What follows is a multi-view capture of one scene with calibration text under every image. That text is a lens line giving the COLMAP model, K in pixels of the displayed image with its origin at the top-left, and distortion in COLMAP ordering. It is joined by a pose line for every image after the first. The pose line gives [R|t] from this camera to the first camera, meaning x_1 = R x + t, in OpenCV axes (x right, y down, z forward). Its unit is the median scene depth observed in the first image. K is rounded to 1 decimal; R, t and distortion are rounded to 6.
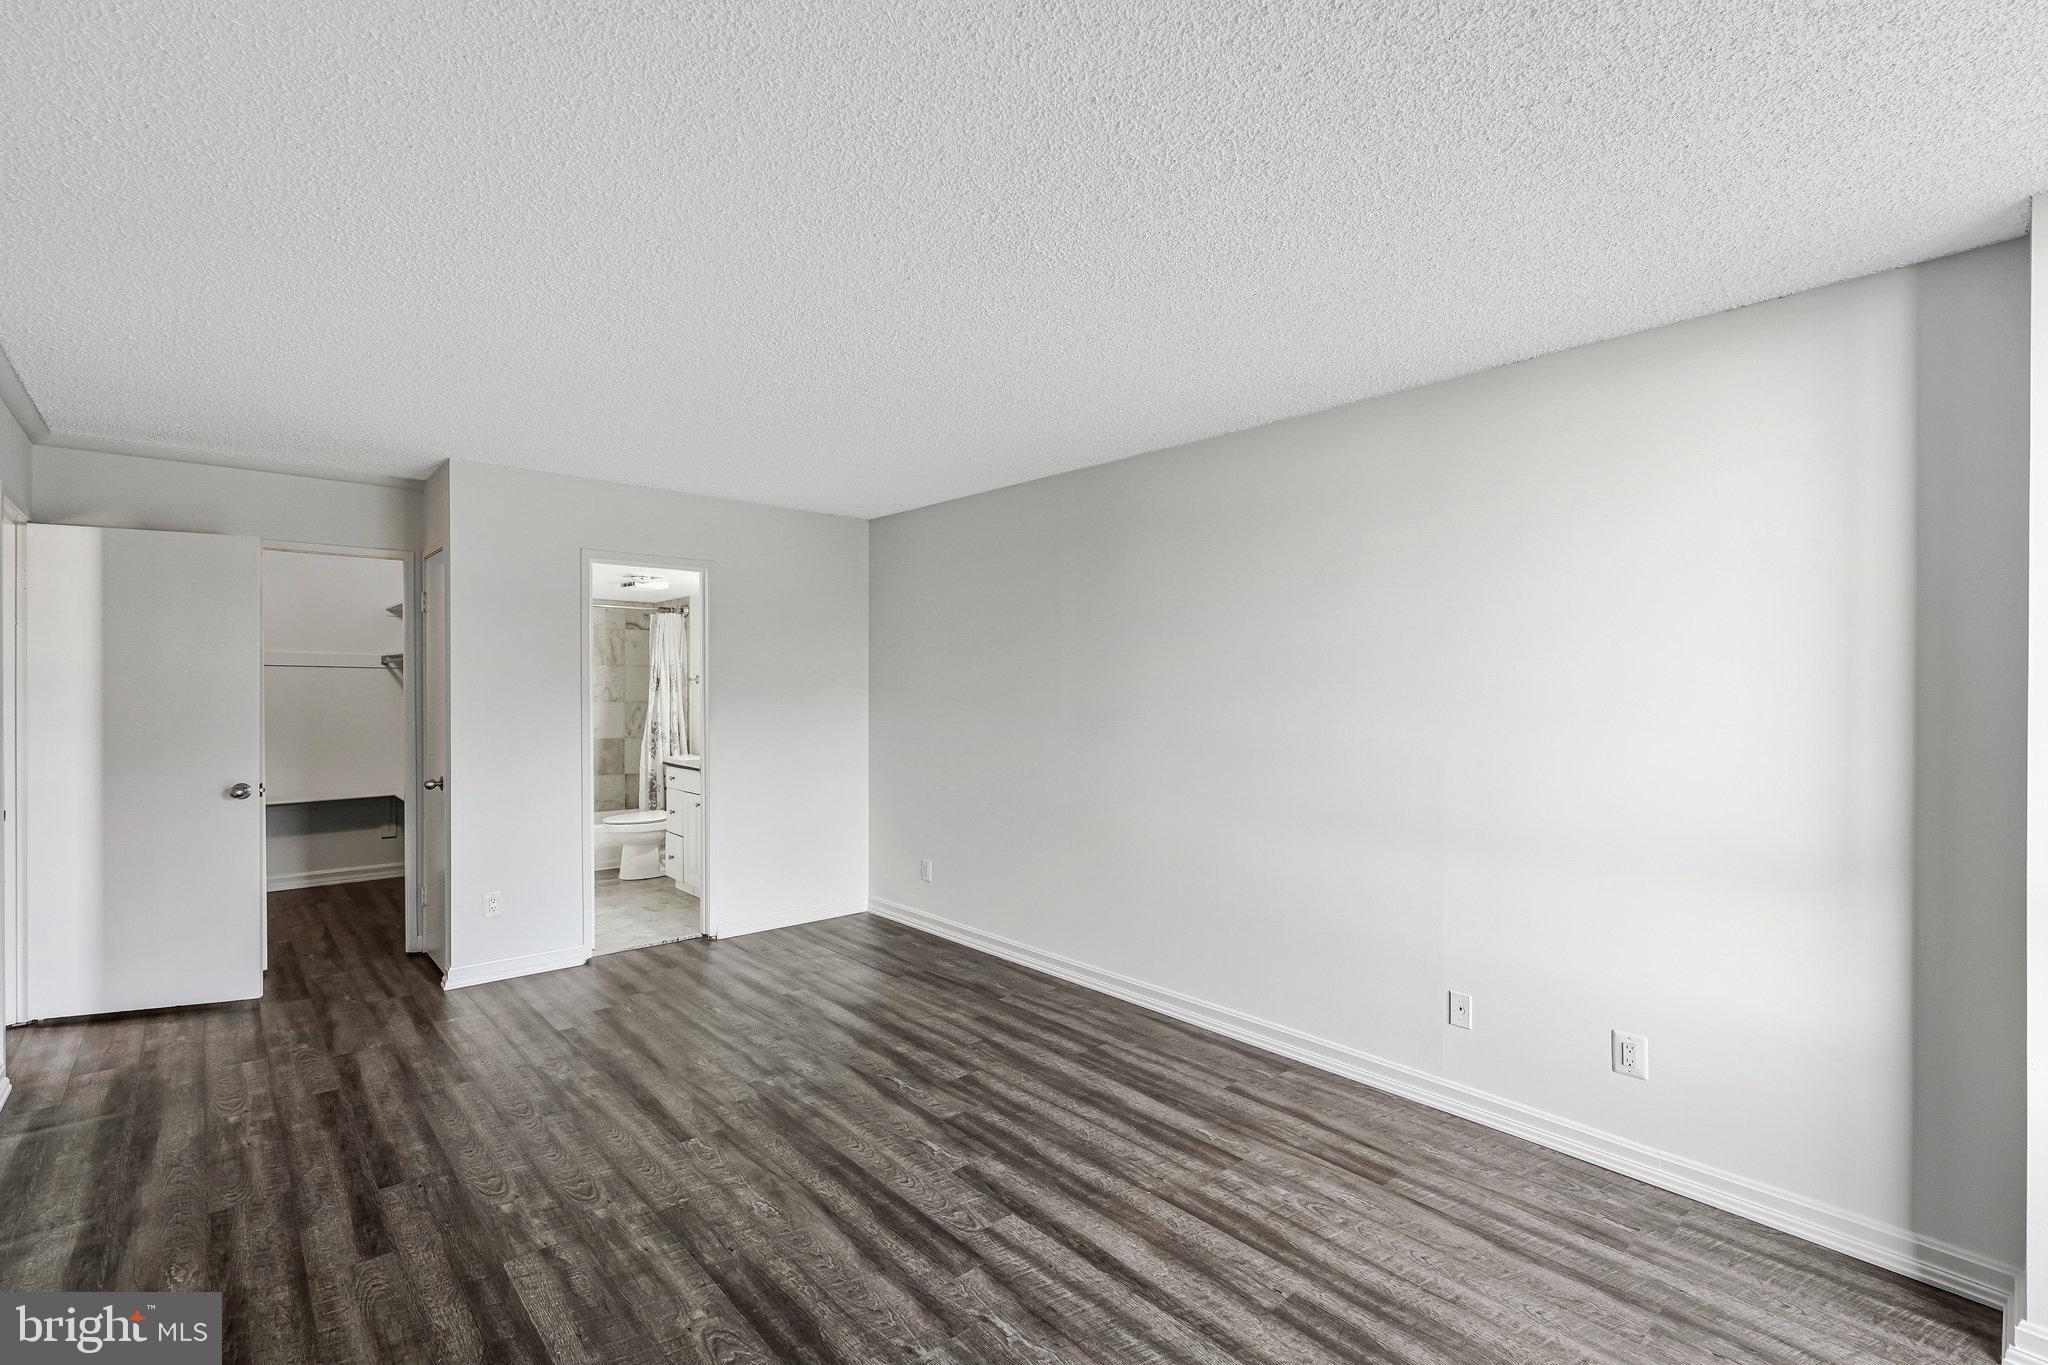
lens RADIAL K [[886.3, 0, 1018.6], [0, 886.3, 679.7], [0, 0, 1]] dist [-0.005613, -0.000373]
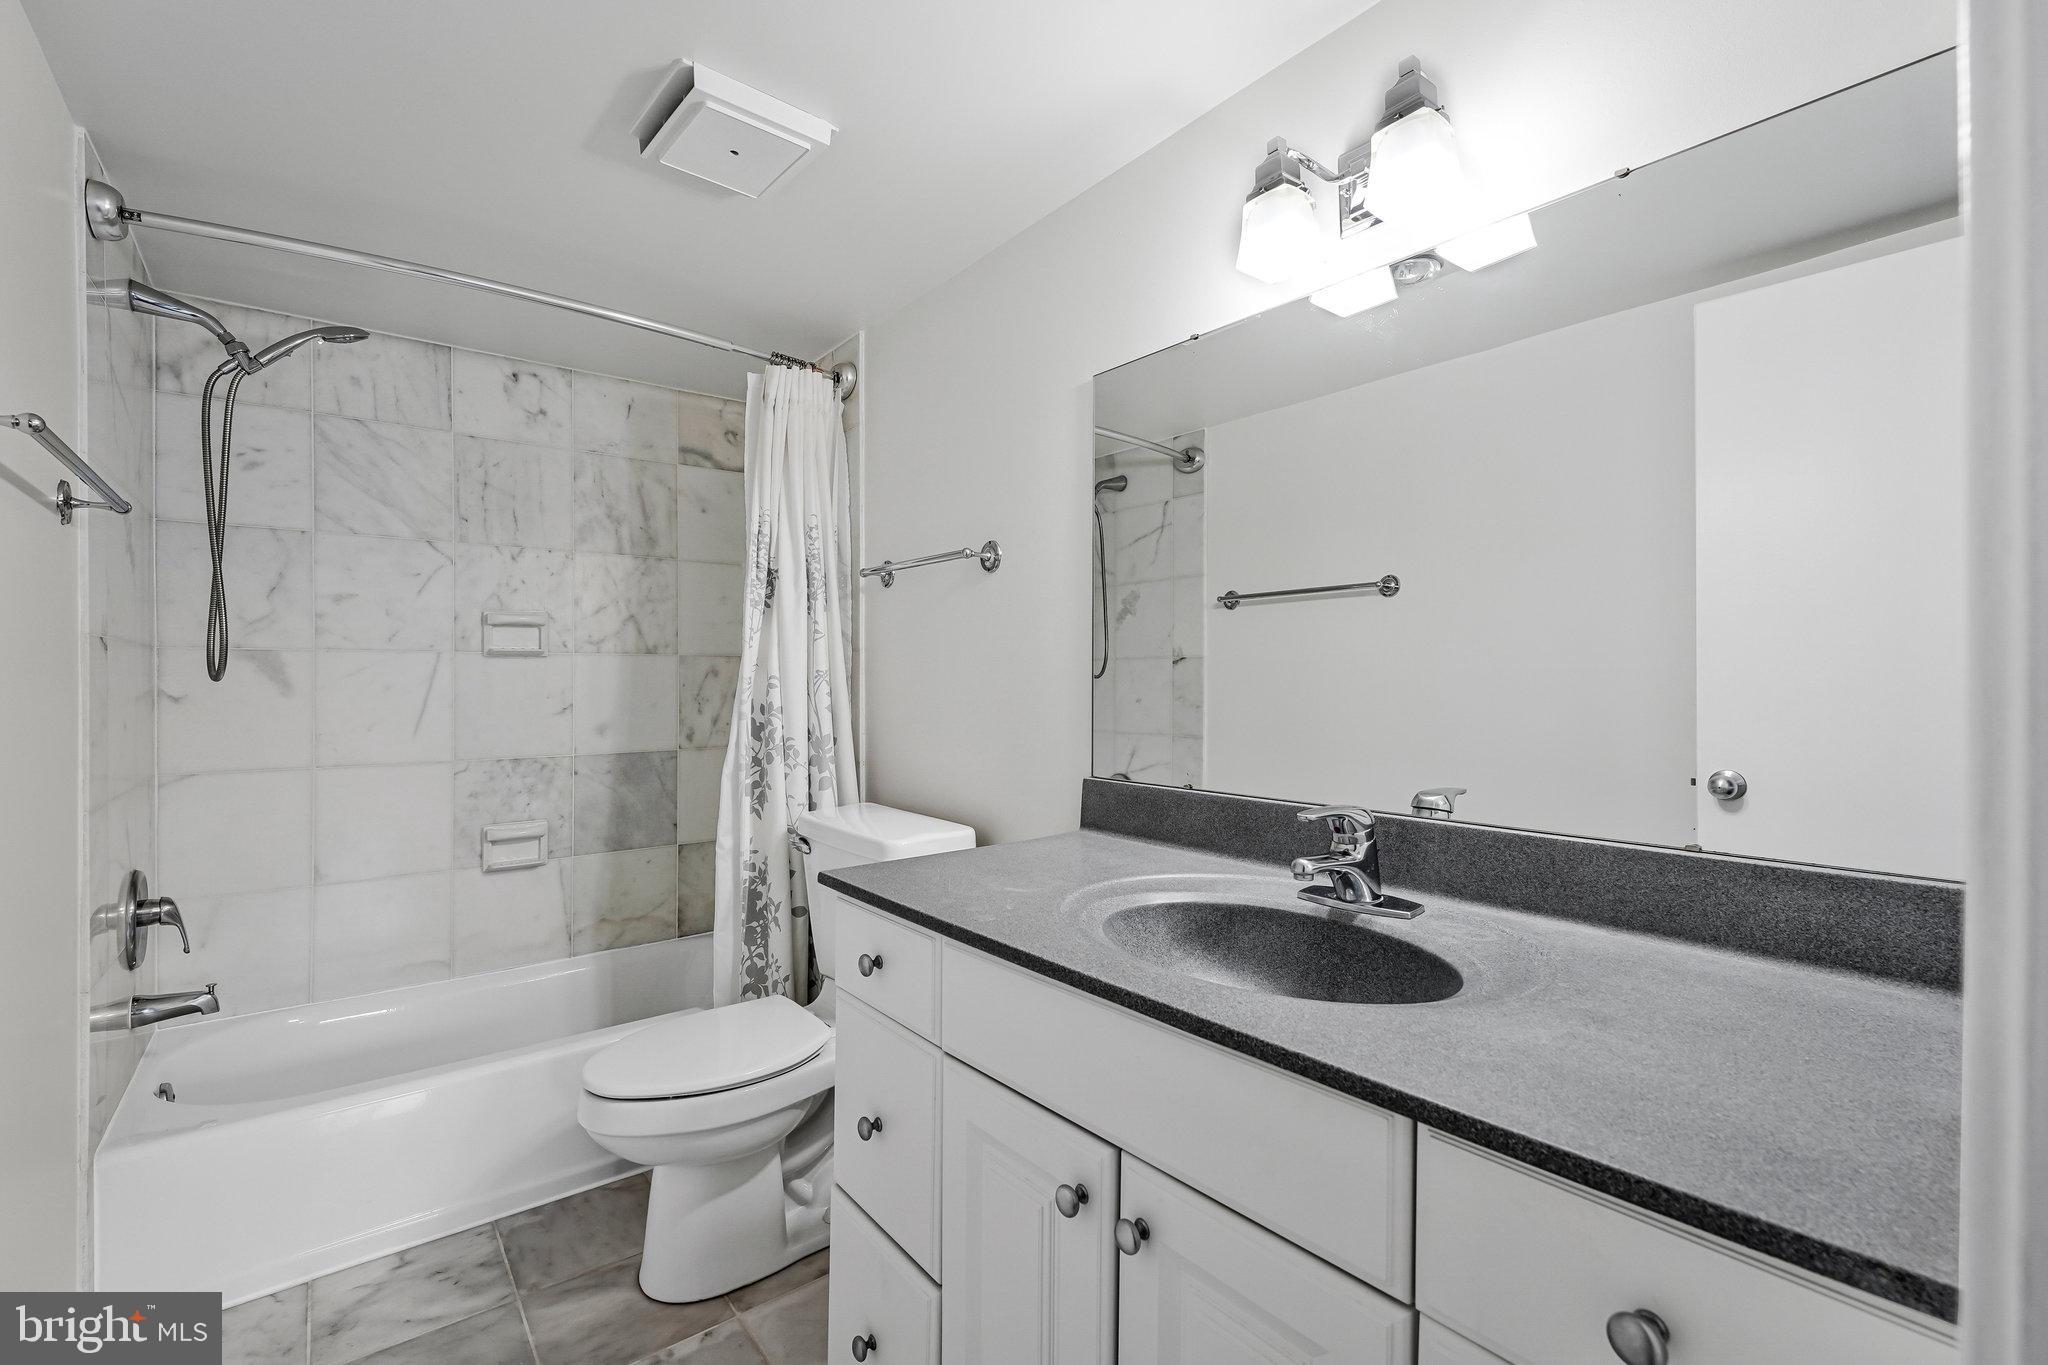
lens RADIAL K [[886.3, 0, 1018.6], [0, 886.3, 680.8], [0, 0, 1]] dist [-0.005613, -0.000373]
pose [[0.997149, -0.002959, -0.075402, -0.289082], [0.002932, 0.999996, -0.000468, 0.039199], [0.075403, 0.000245, 0.997153, 0.675711]]
